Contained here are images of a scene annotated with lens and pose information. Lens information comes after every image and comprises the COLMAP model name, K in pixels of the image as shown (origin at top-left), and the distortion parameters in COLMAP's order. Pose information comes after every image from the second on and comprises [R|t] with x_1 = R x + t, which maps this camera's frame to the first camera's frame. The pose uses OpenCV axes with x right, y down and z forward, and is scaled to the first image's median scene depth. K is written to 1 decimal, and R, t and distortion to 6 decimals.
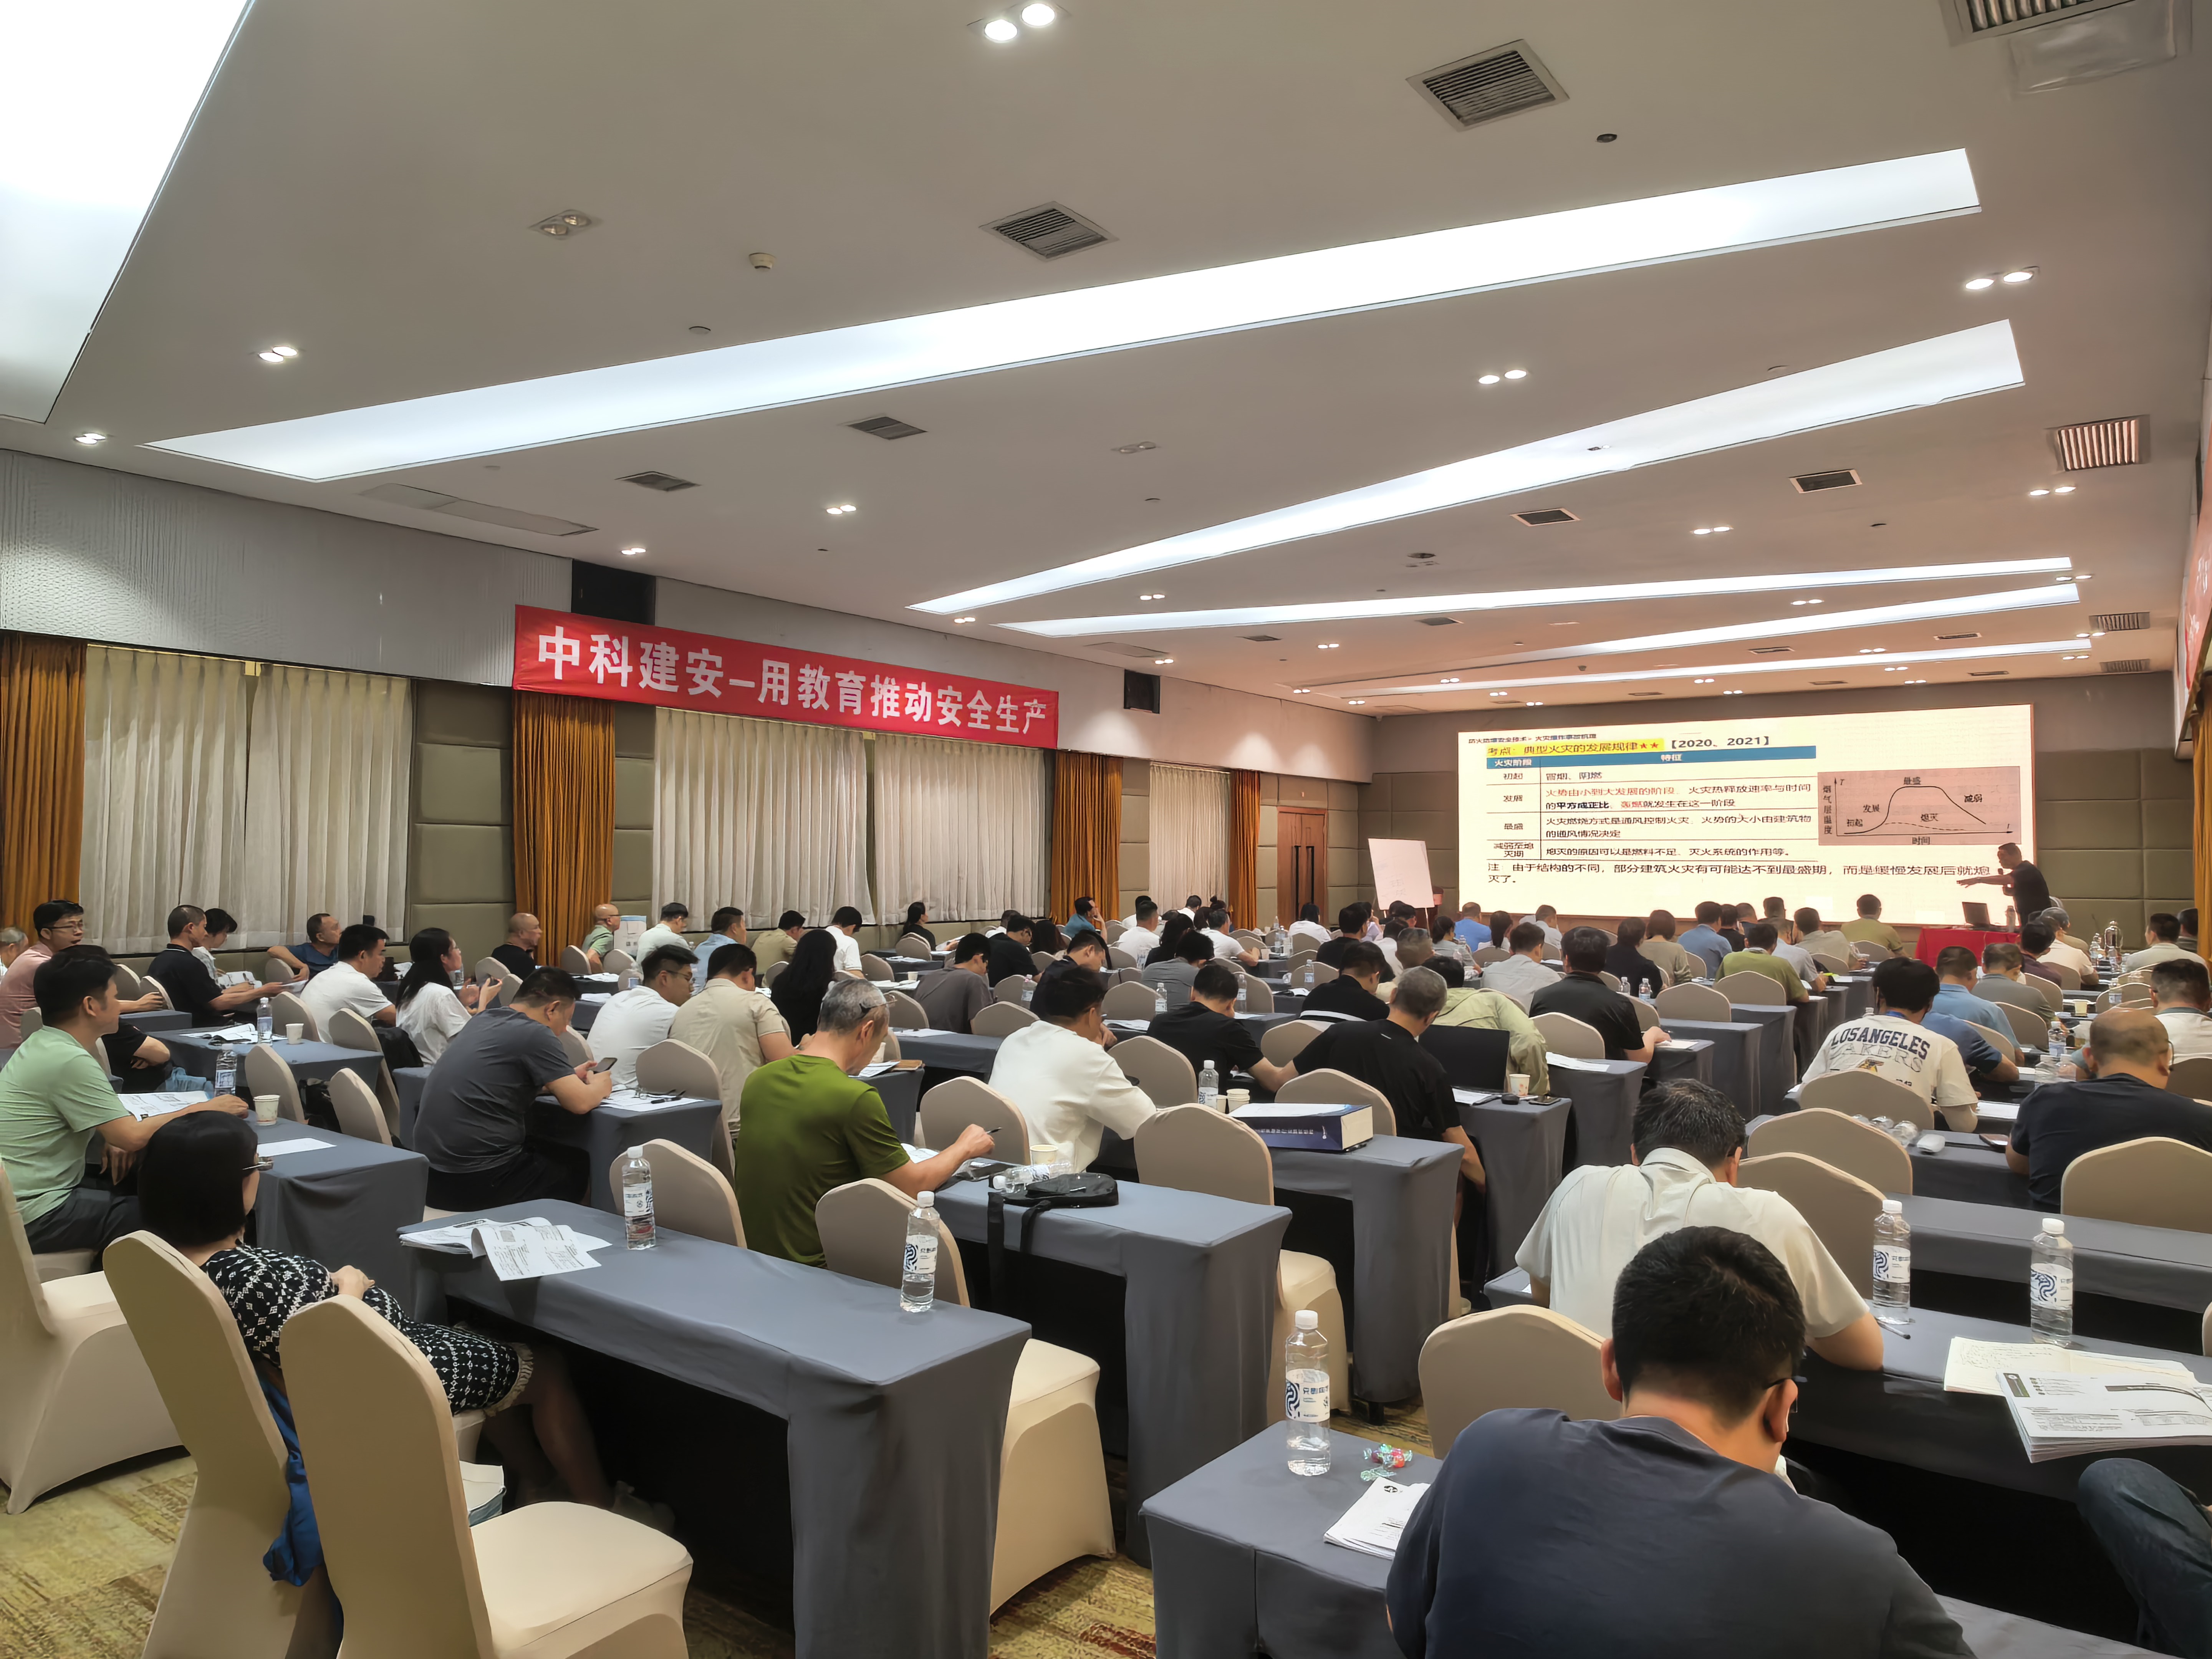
lens RADIAL K [[1452.2, 0, 1074.0], [0, 1452.2, 799.6], [0, 0, 1]] dist [-0.008912, -0.008105]
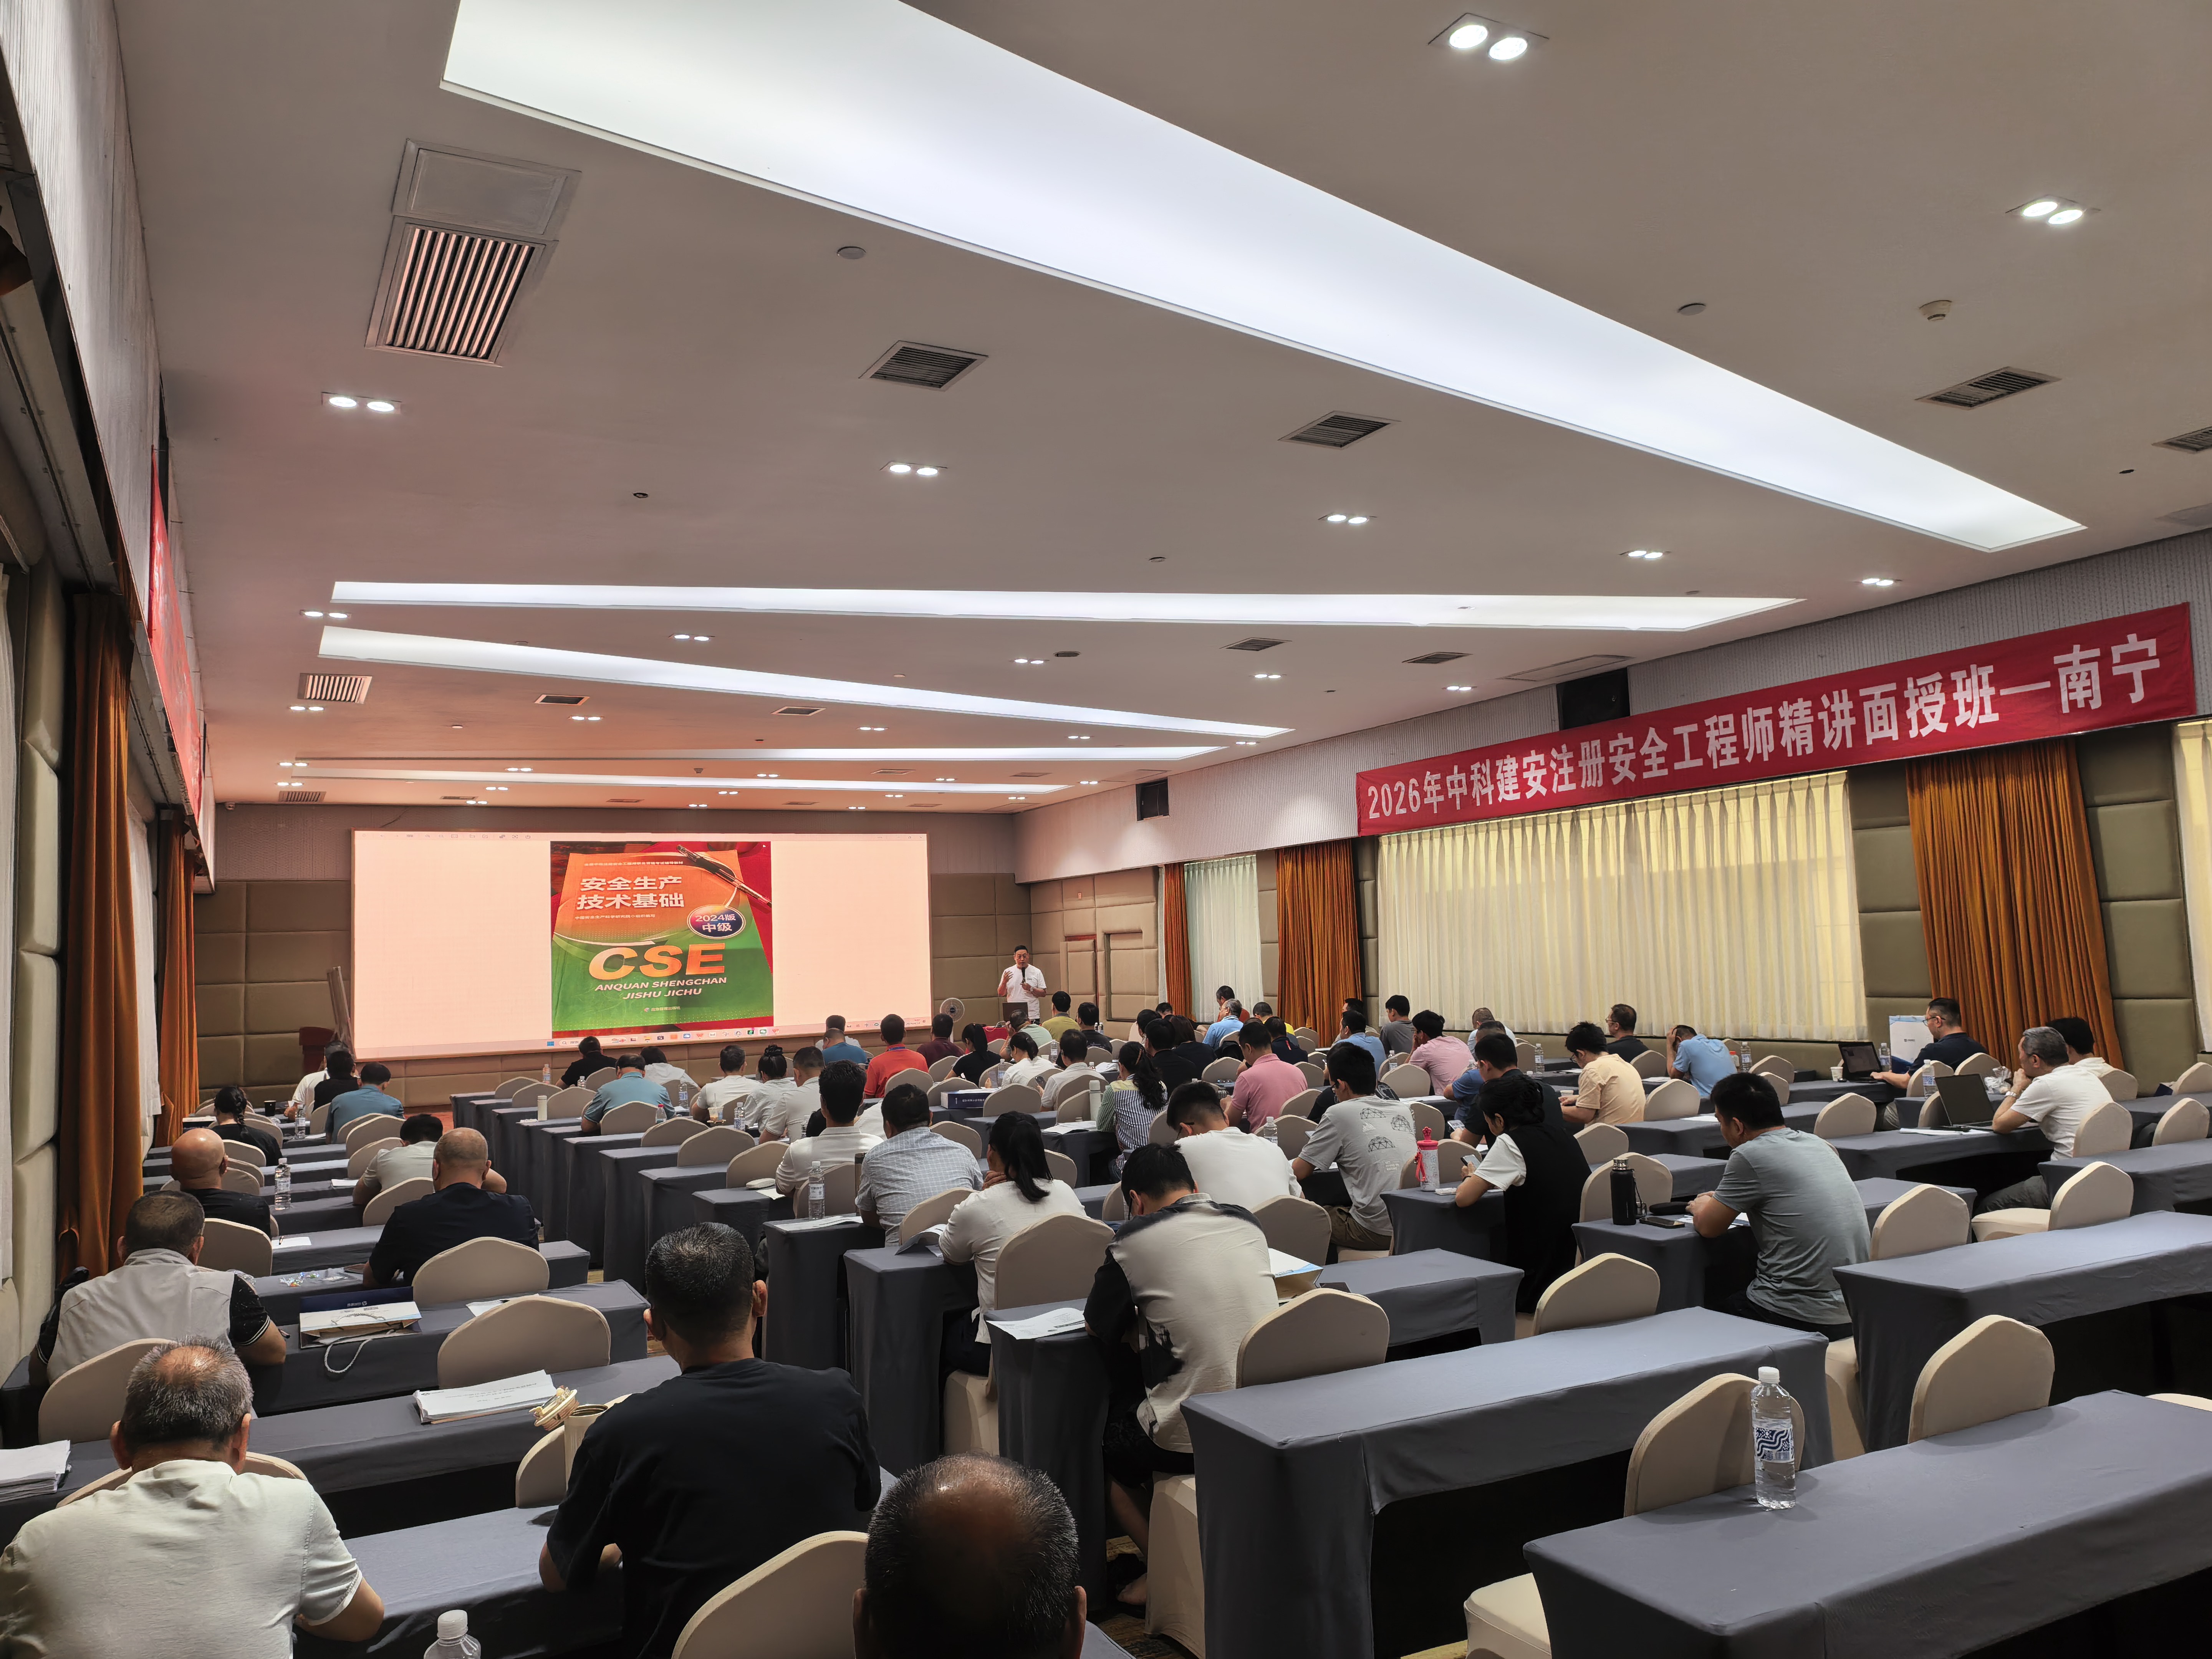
lens RADIAL K [[1584.6, 0, 1081.0], [0, 1584.6, 835.4], [0, 0, 1]] dist [0.023448, -0.020433]
pose [[0.444082, 0.050466, 0.894564, -0.663529], [0.001534, 0.998368, -0.057083, 0.011392], [-0.895985, 0.026721, 0.443280, 0.514978]]
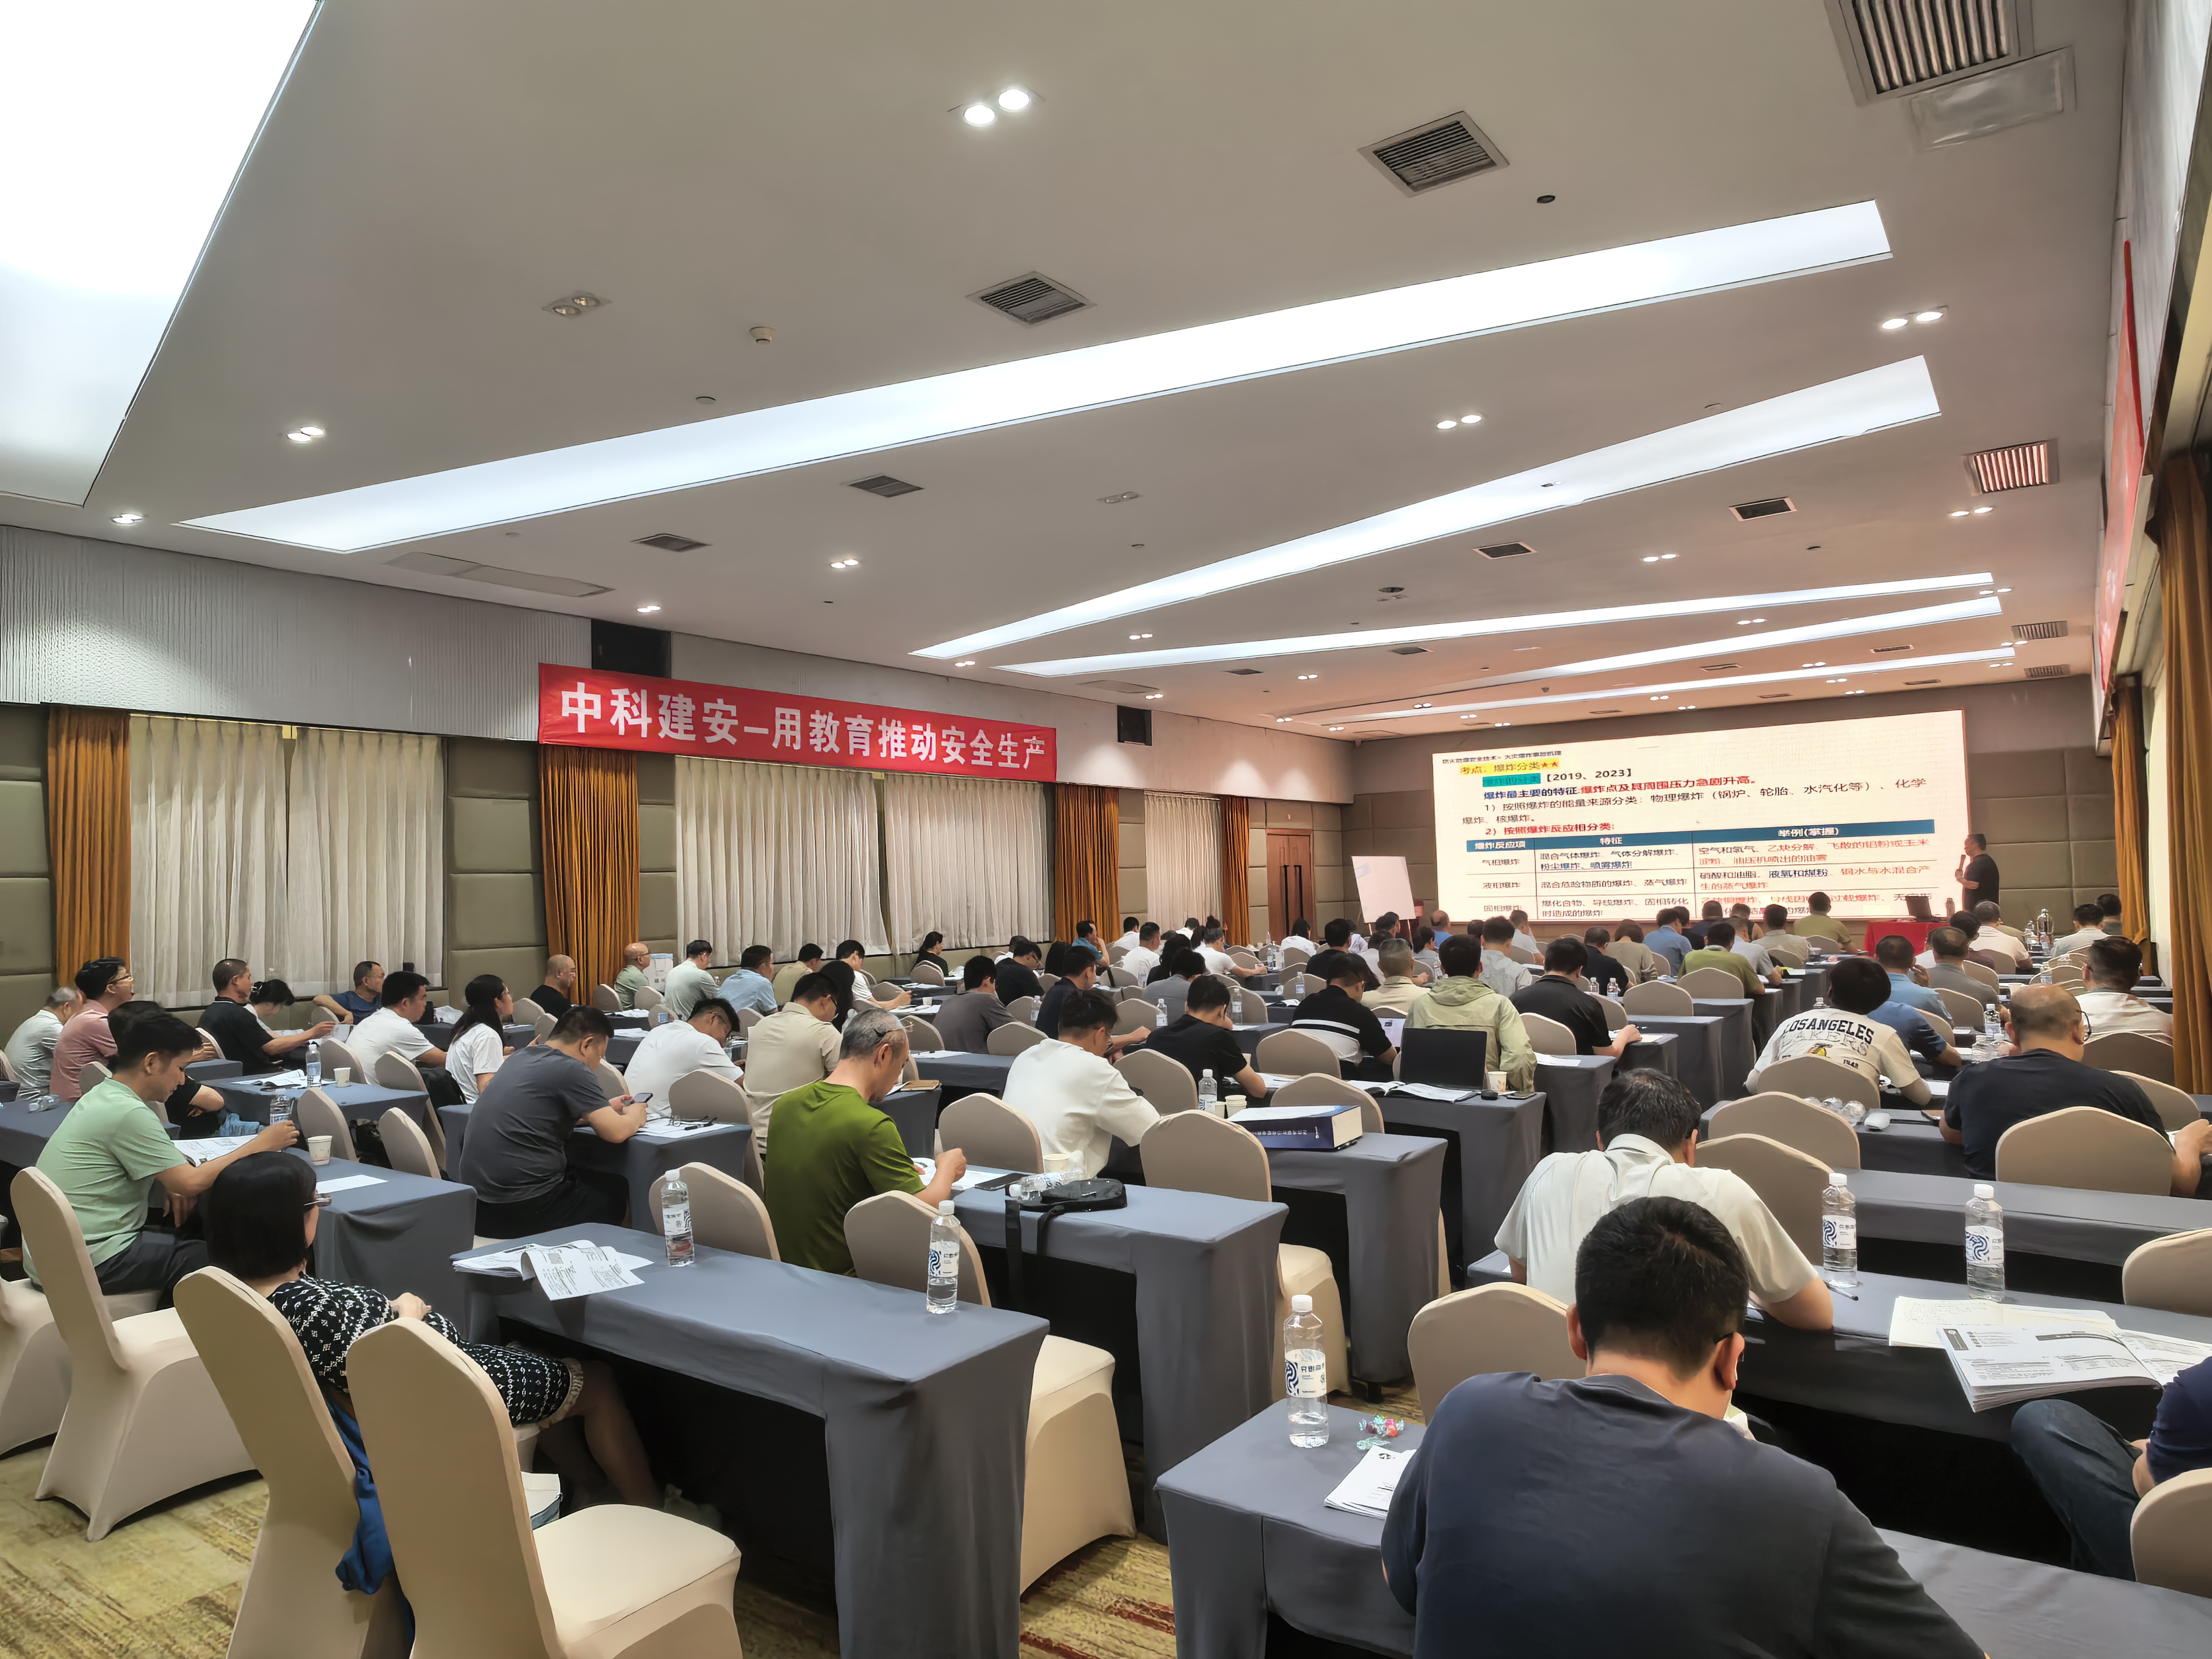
lens RADIAL K [[1373.1, 0, 1100.7], [0, 1373.1, 824.4], [0, 0, 1]] dist [-0.010377, -0.005355]
pose [[0.999214, -0.034651, 0.019277, 0.000452], [0.034710, 0.999394, -0.002722, -0.000355], [-0.019171, 0.003389, 0.999810, -0.004326]]
